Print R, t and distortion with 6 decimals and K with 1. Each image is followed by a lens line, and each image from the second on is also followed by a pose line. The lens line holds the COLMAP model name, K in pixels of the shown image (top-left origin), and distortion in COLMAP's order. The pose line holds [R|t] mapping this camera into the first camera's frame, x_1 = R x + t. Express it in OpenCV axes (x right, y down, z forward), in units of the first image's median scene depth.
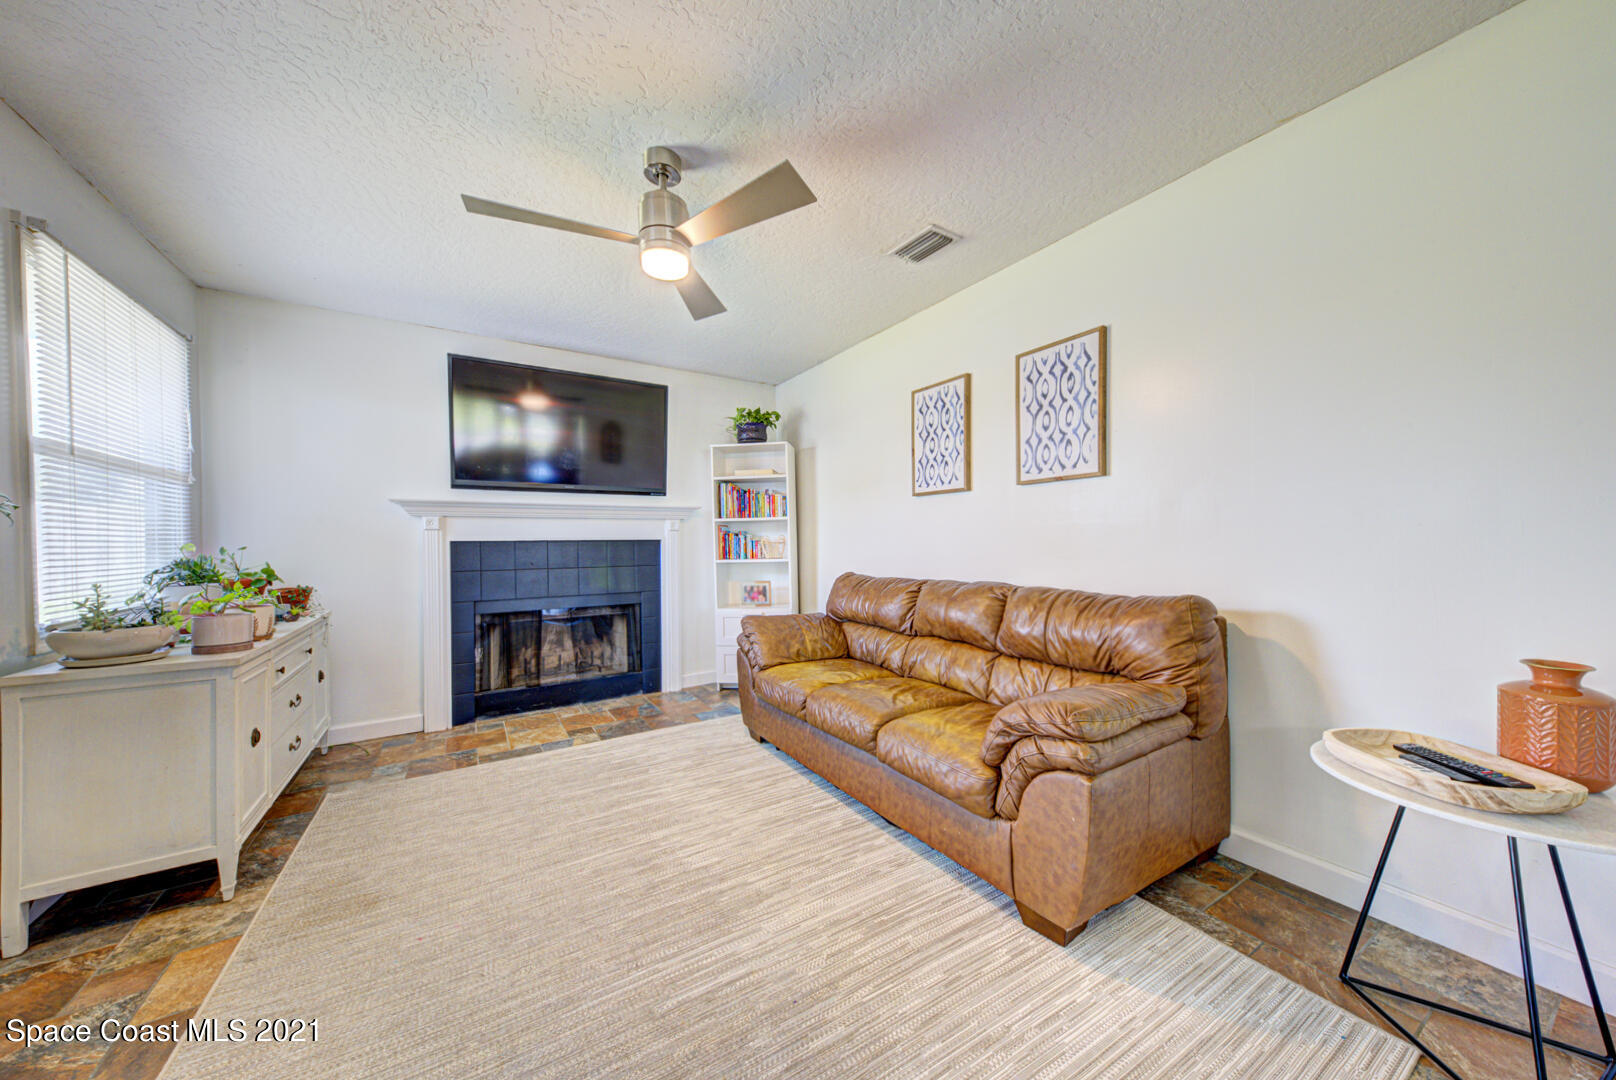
lens RADIAL K [[552.3, 0, 805.6], [0, 552.3, 547.5], [0, 0, 1]] dist [0.020391, -0.002488]
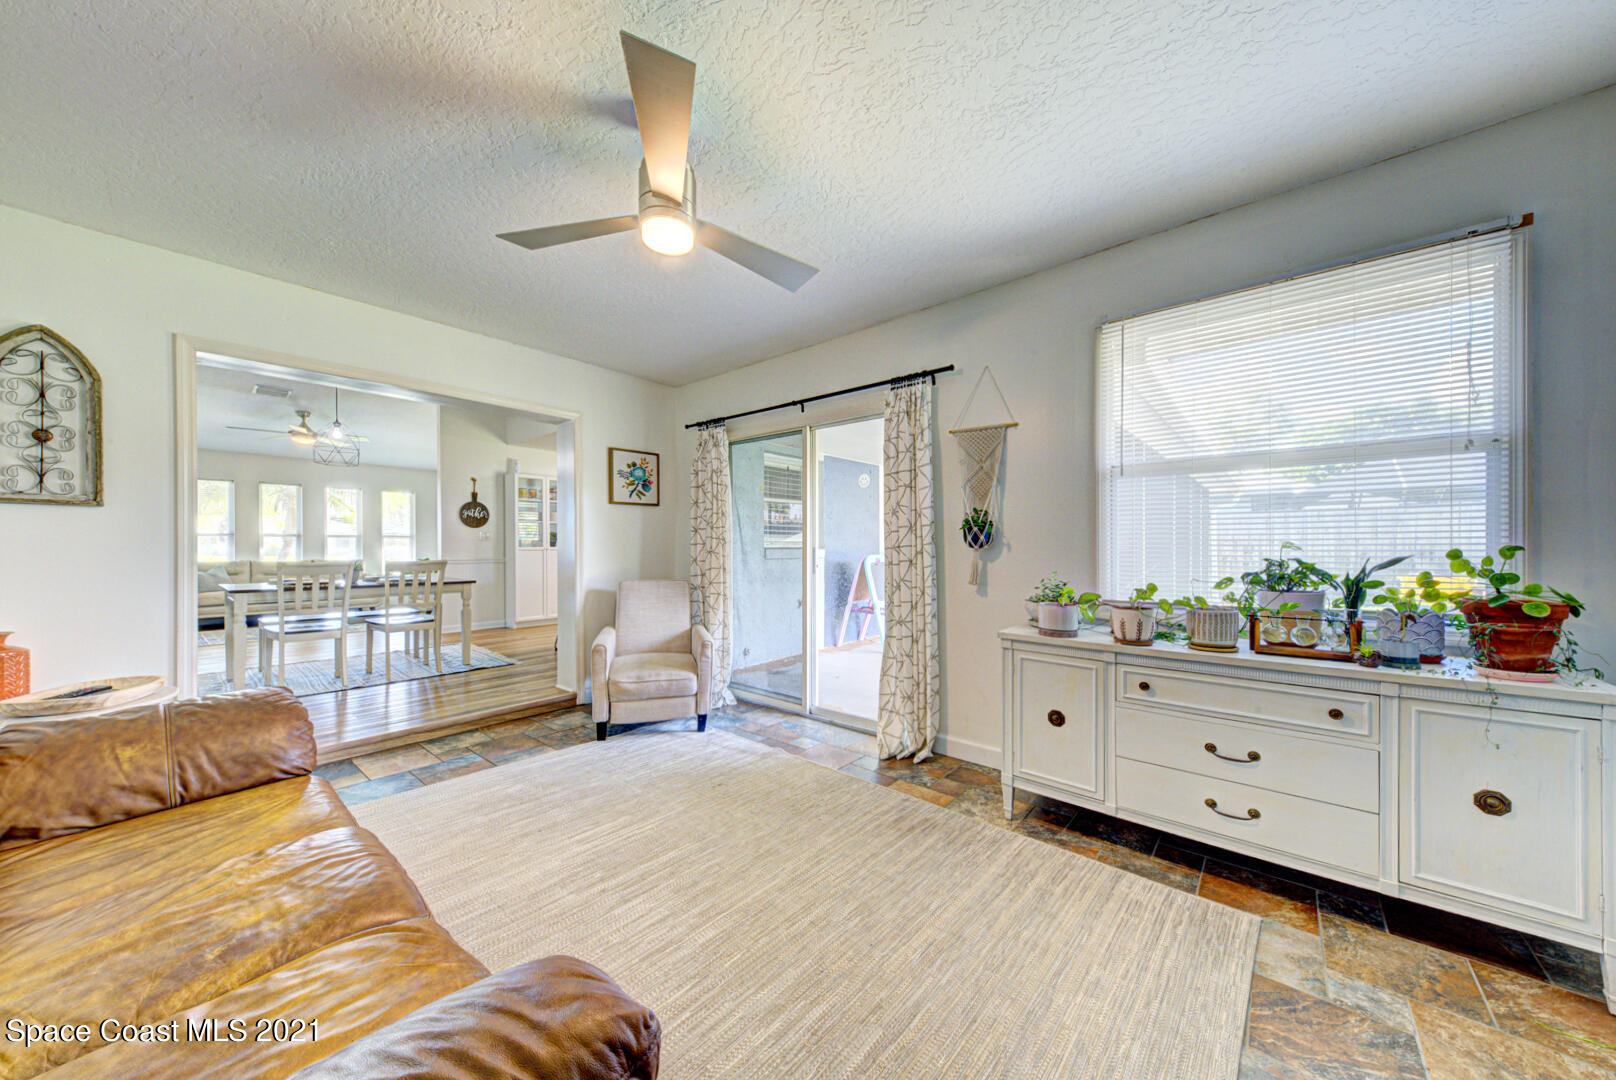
lens RADIAL K [[552.3, 0, 809.7], [0, 552.3, 534.0], [0, 0, 1]] dist [0.020391, -0.002488]
pose [[-0.951429, -0.001509, -0.307864, -0.086451], [0.001601, 0.999950, -0.009850, -0.006921], [0.307863, -0.009864, -0.951379, 0.925799]]
